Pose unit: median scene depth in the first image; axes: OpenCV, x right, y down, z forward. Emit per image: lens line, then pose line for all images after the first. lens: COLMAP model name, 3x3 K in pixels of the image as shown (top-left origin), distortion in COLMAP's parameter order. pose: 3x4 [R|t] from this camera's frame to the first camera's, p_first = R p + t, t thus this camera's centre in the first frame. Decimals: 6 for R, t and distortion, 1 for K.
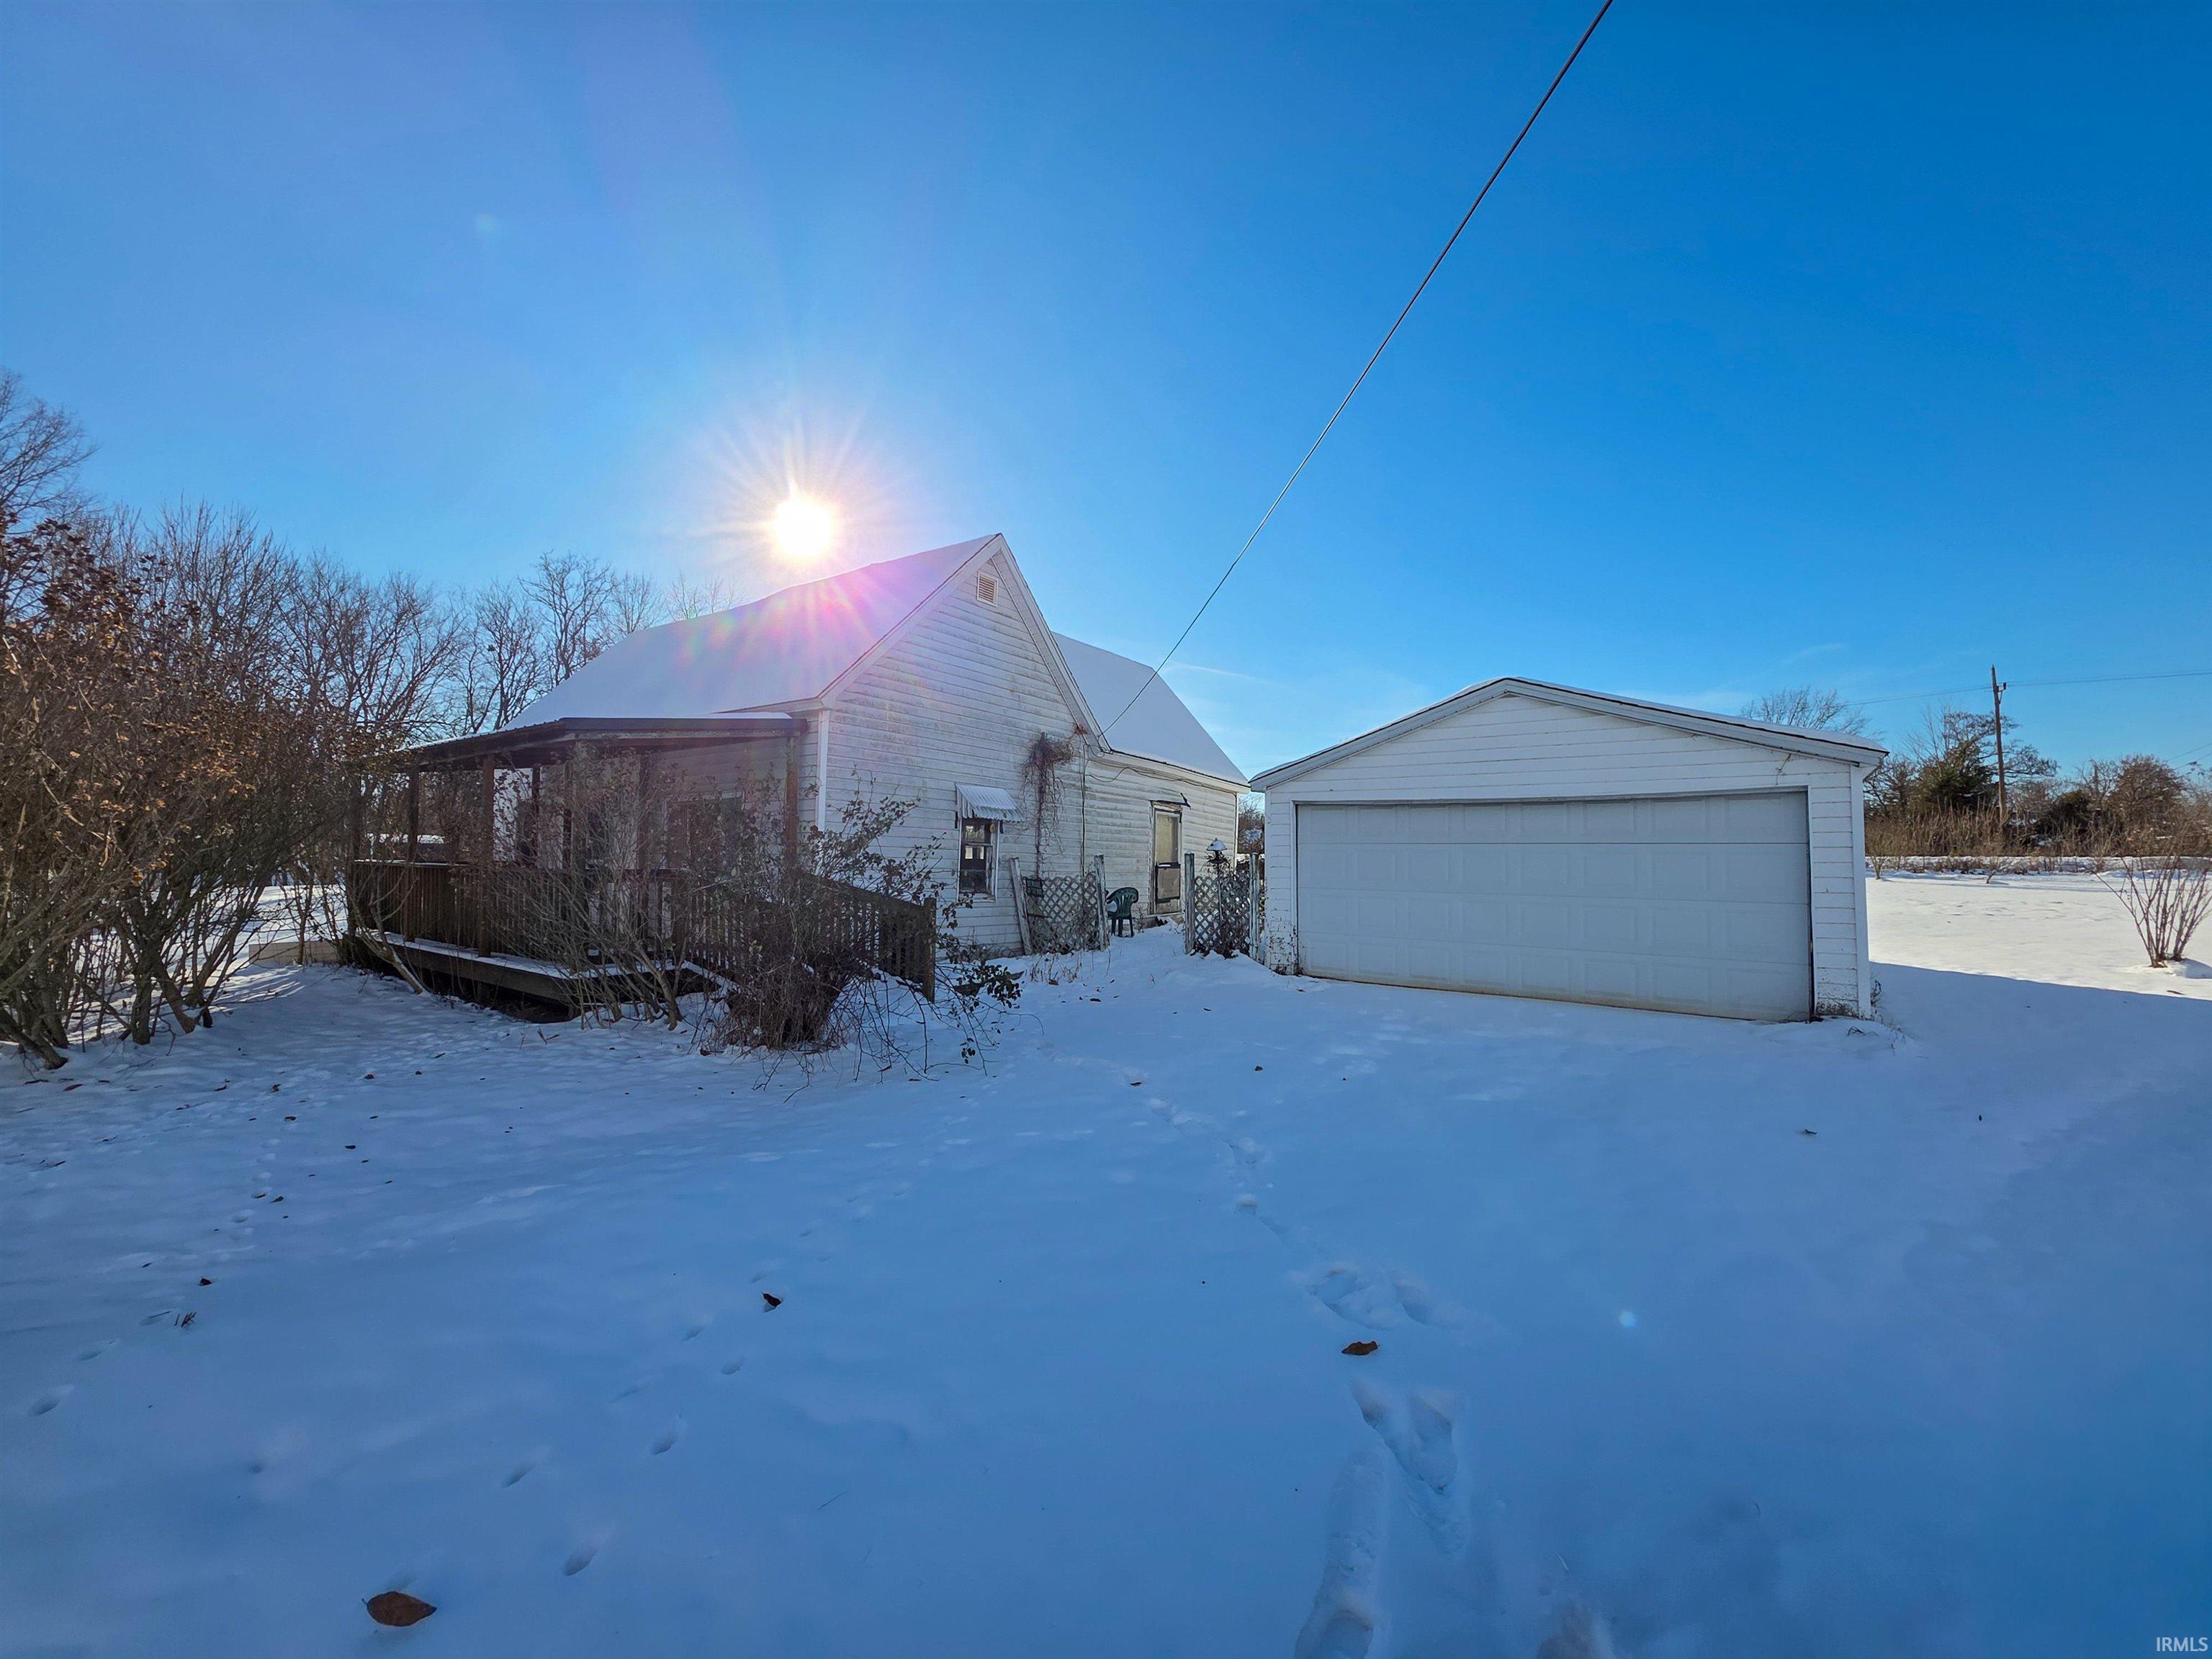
lens RADIAL K [[899.0, 0, 1110.3], [0, 899.0, 827.8], [0, 0, 1]] dist [-0.001078, -0.000078]
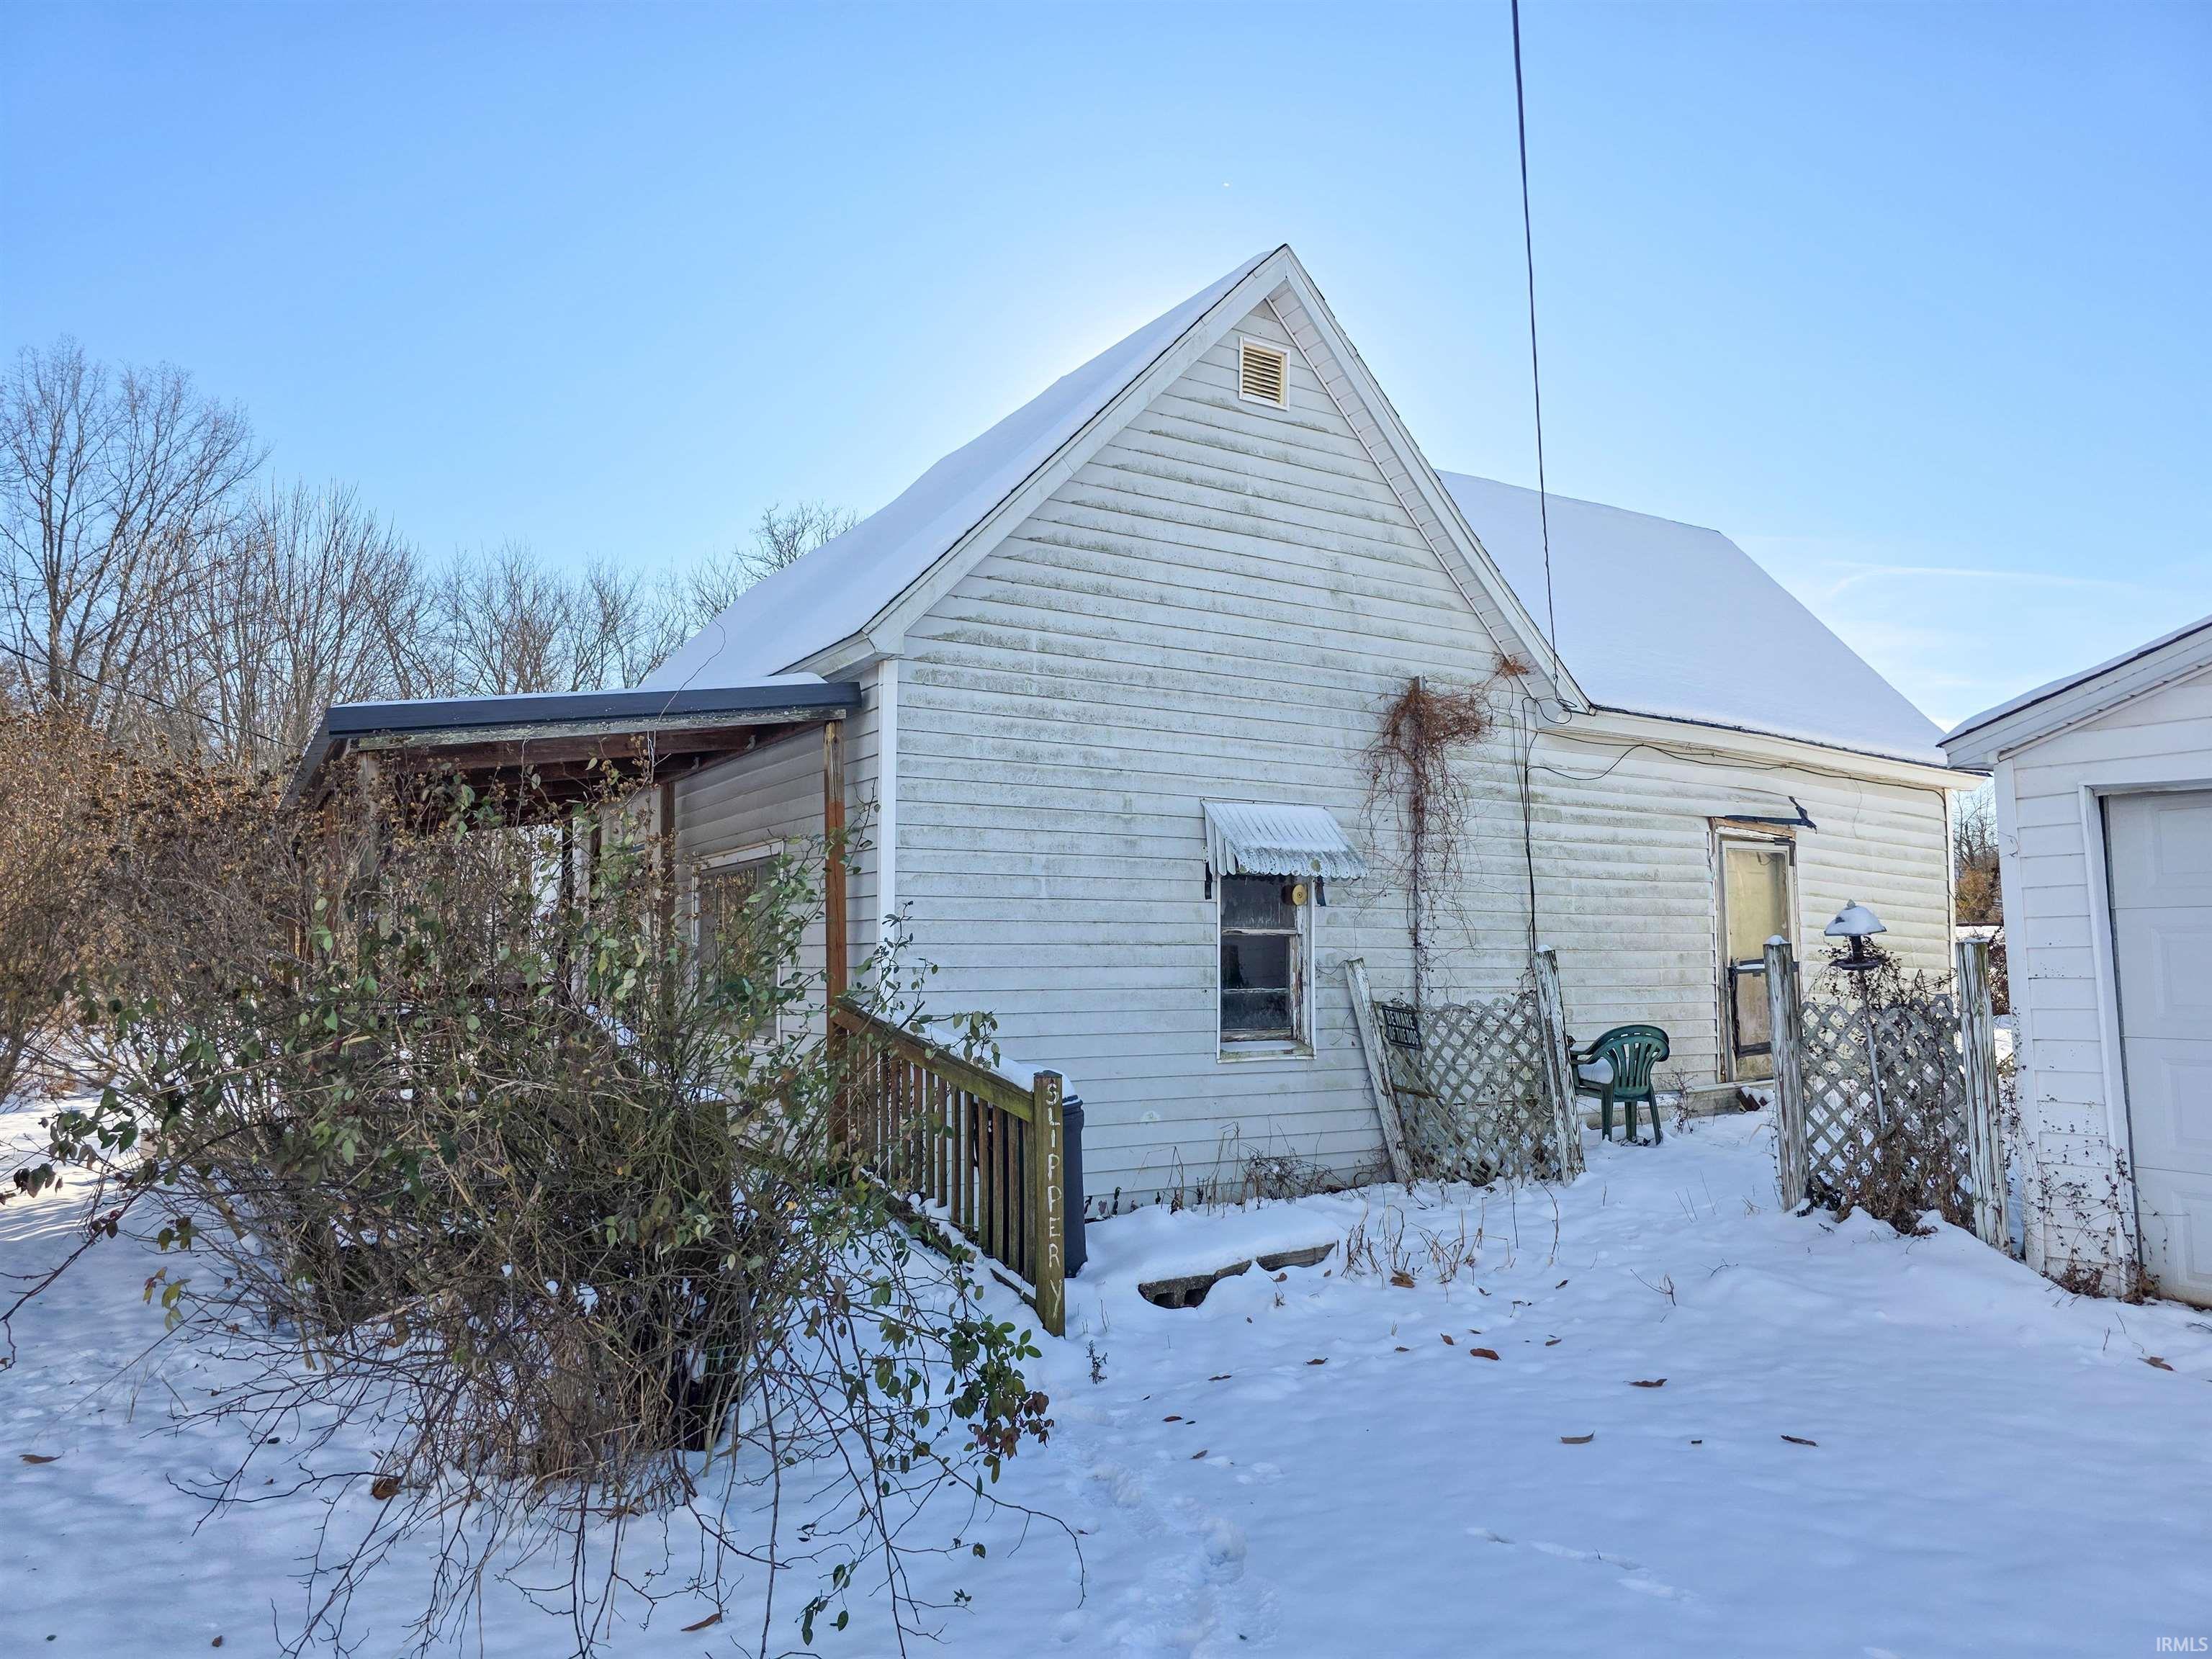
lens RADIAL K [[1465.6, 0, 1090.9], [0, 1465.6, 826.6], [0, 0, 1]] dist [0.031499, -0.024710]
pose [[0.916693, -0.055060, -0.395782, 0.064749], [0.037130, 0.997913, -0.052829, 0.000814], [0.397865, 0.033732, 0.916824, 0.278249]]
